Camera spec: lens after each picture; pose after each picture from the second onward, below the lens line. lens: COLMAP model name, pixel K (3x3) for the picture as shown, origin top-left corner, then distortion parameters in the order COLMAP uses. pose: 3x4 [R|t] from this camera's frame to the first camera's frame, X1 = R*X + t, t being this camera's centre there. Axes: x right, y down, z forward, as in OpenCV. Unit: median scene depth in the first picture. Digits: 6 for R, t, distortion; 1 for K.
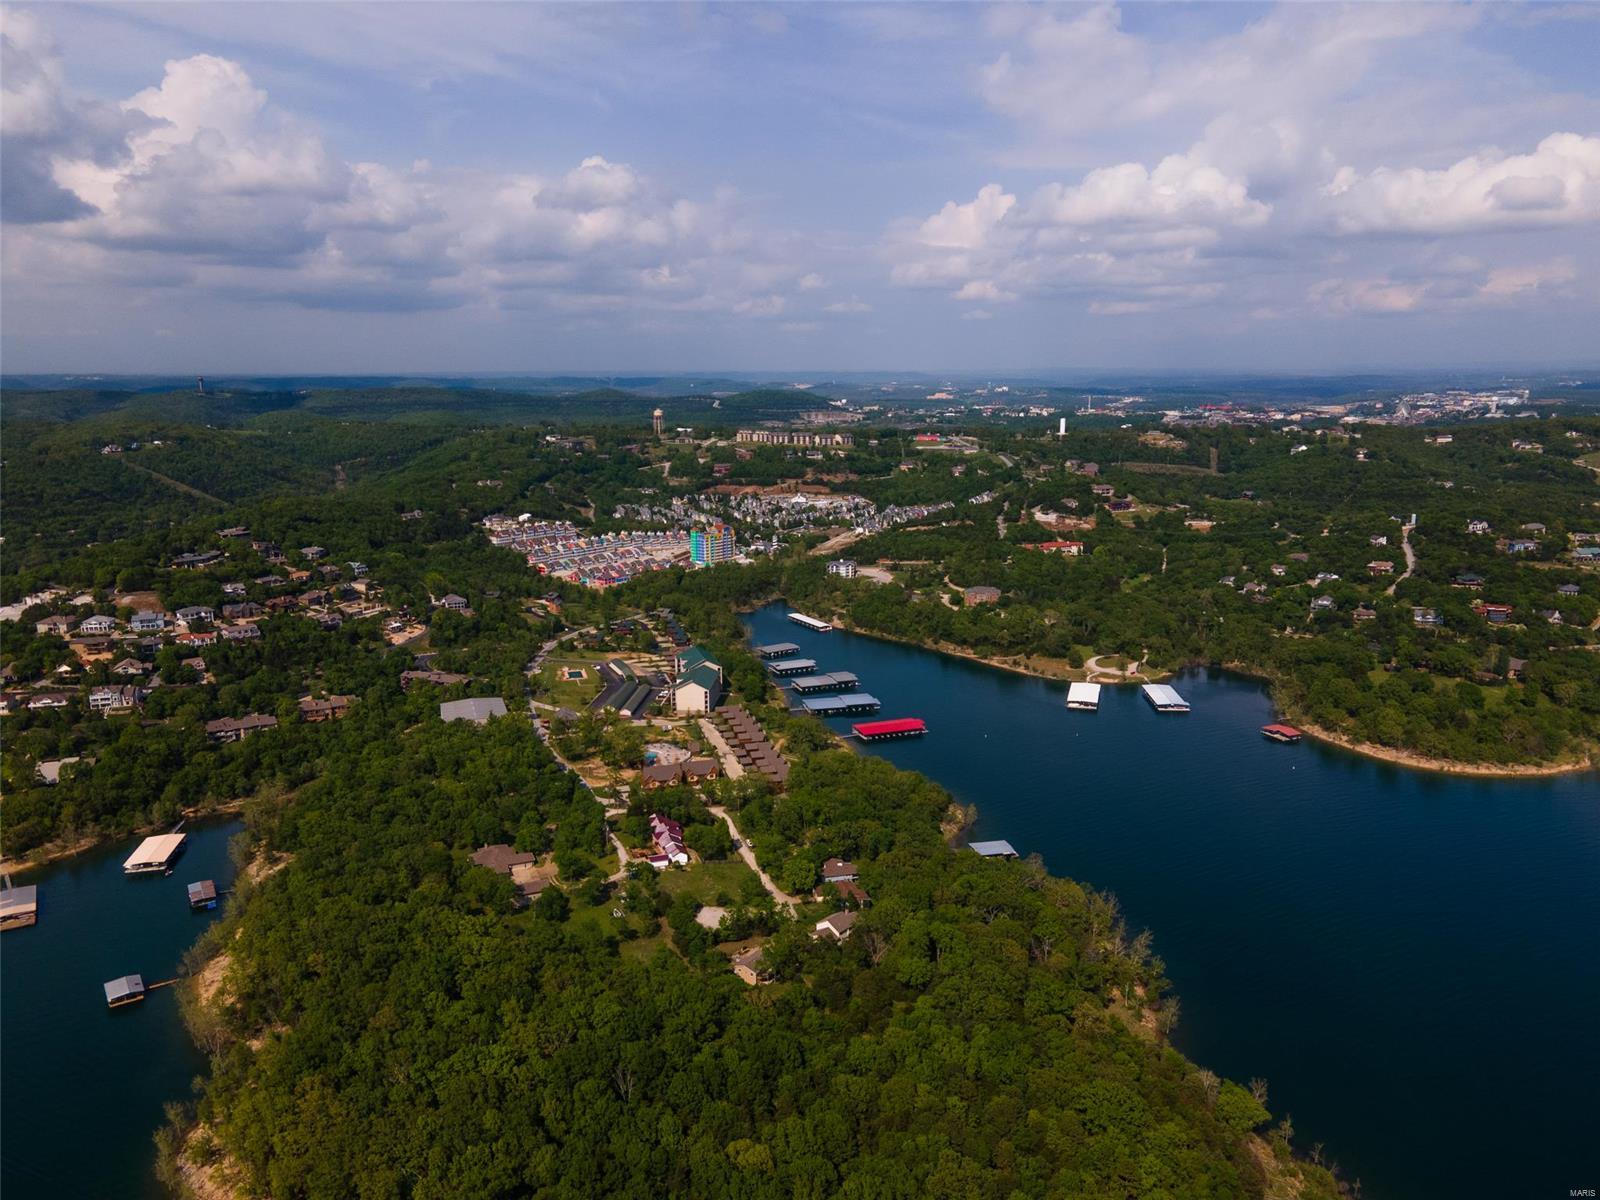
lens RADIAL K [[1159.3, 0, 807.3], [0, 1159.3, 598.8], [0, 0, 1]] dist [0.010752, 0.049255]
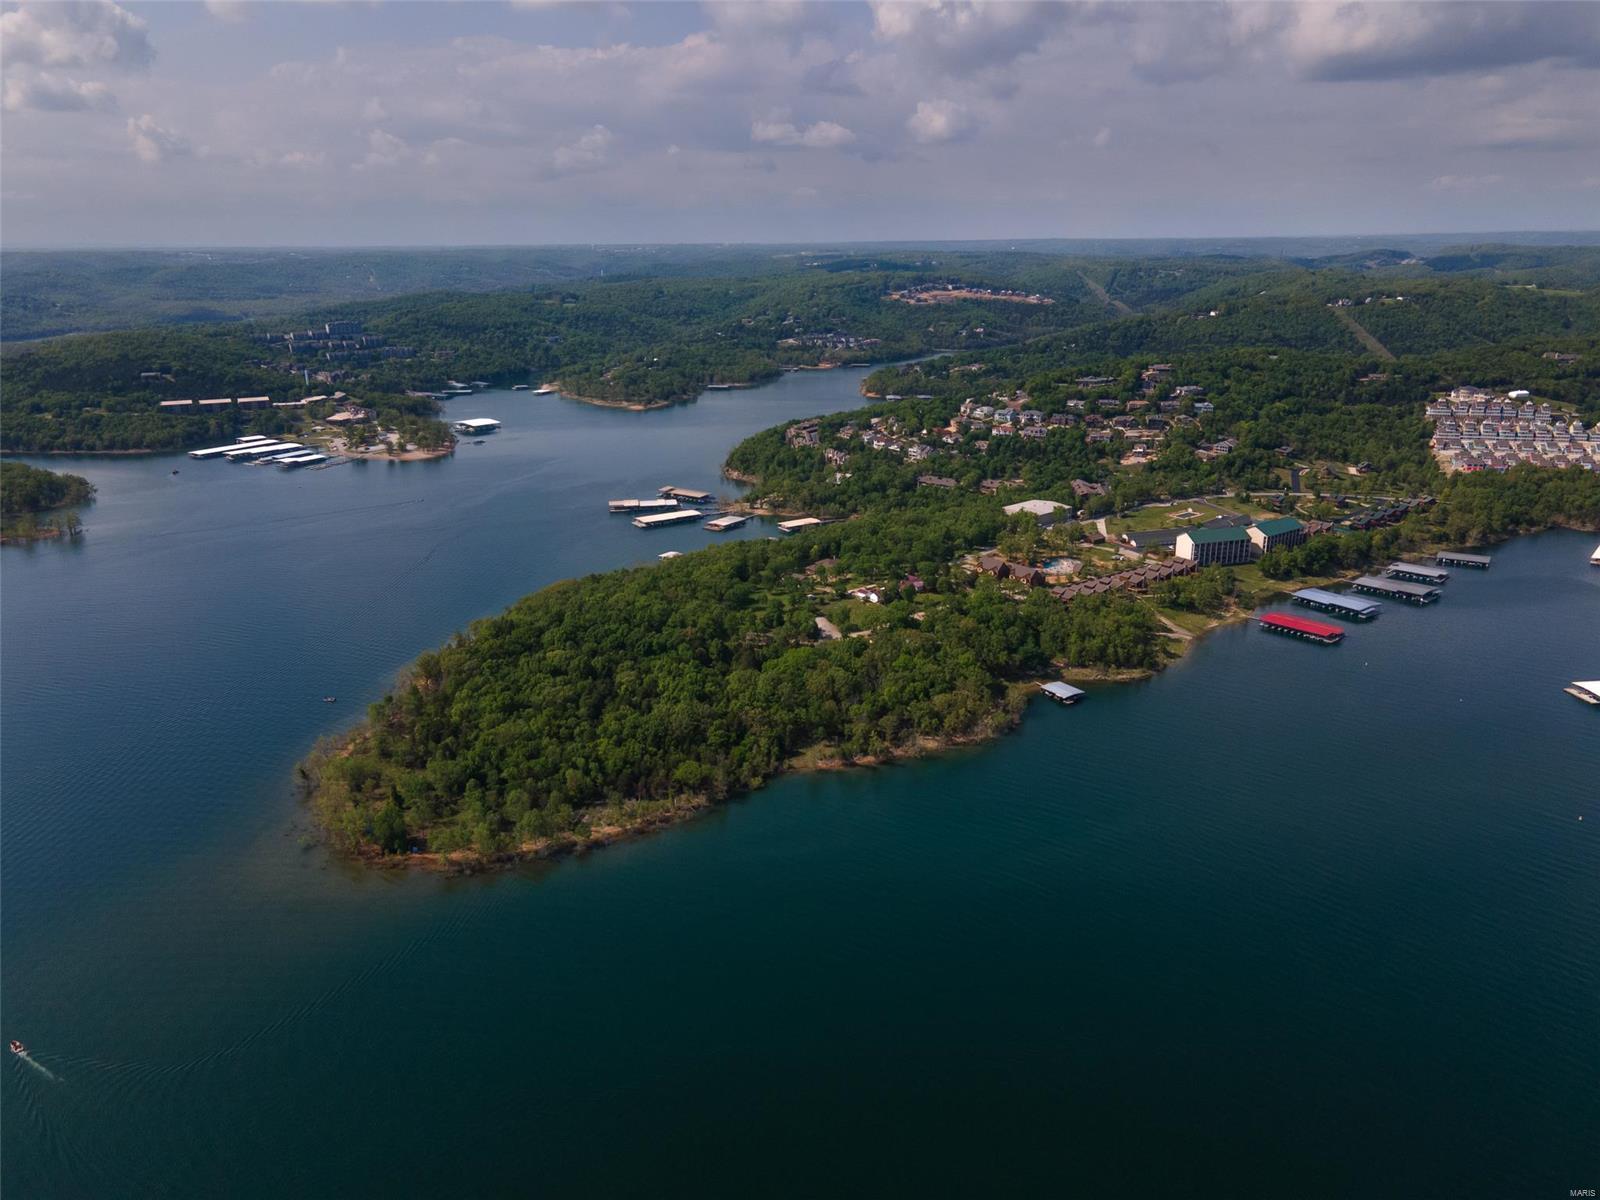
lens RADIAL K [[1159.3, 0, 807.3], [0, 1159.3, 598.8], [0, 0, 1]] dist [0.010752, 0.049255]
pose [[0.314388, 0.277430, -0.907851, 0.646091], [-0.169486, 0.957381, 0.233873, -0.051067], [0.934042, 0.080341, 0.348009, 0.257105]]
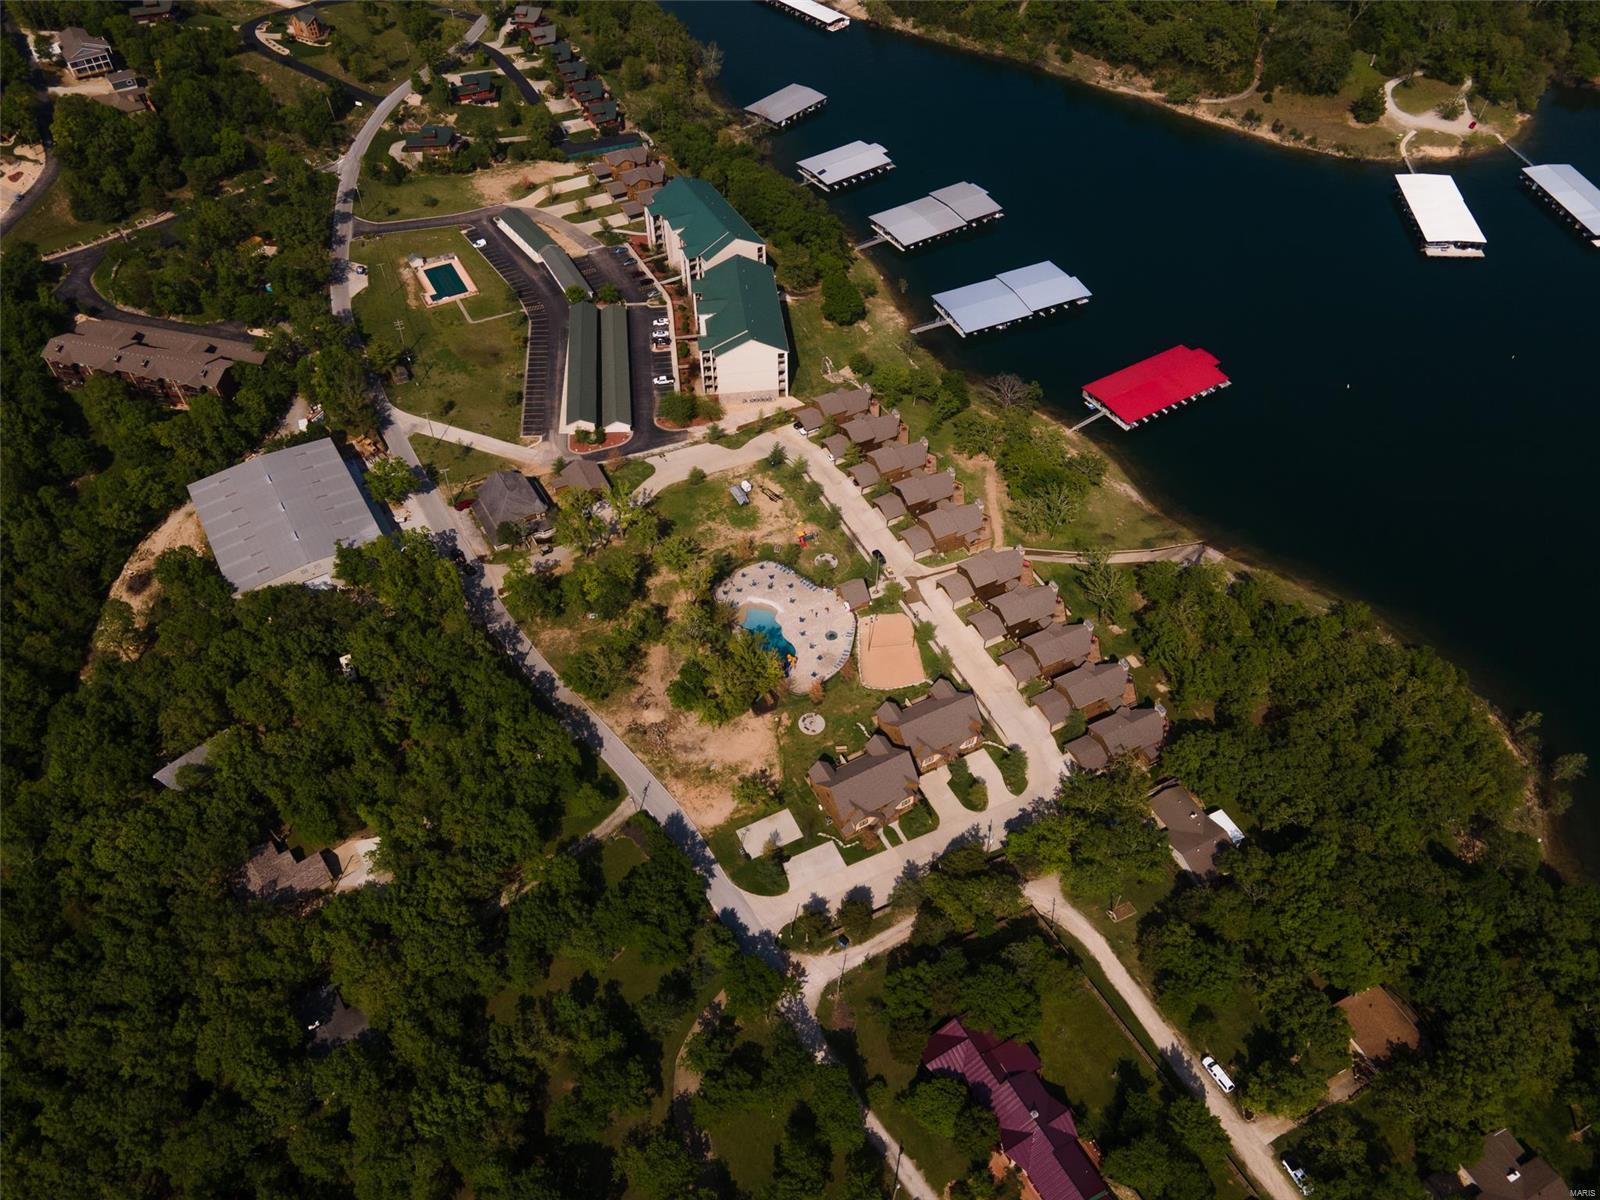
lens RADIAL K [[1159.3, 0, 807.3], [0, 1159.3, 598.8], [0, 0, 1]] dist [0.010752, 0.049255]
pose [[0.979286, -0.150003, 0.136007, -0.126270], [0.040023, 0.801848, 0.596186, -0.094536], [-0.198487, -0.578394, 0.791242, 0.473149]]
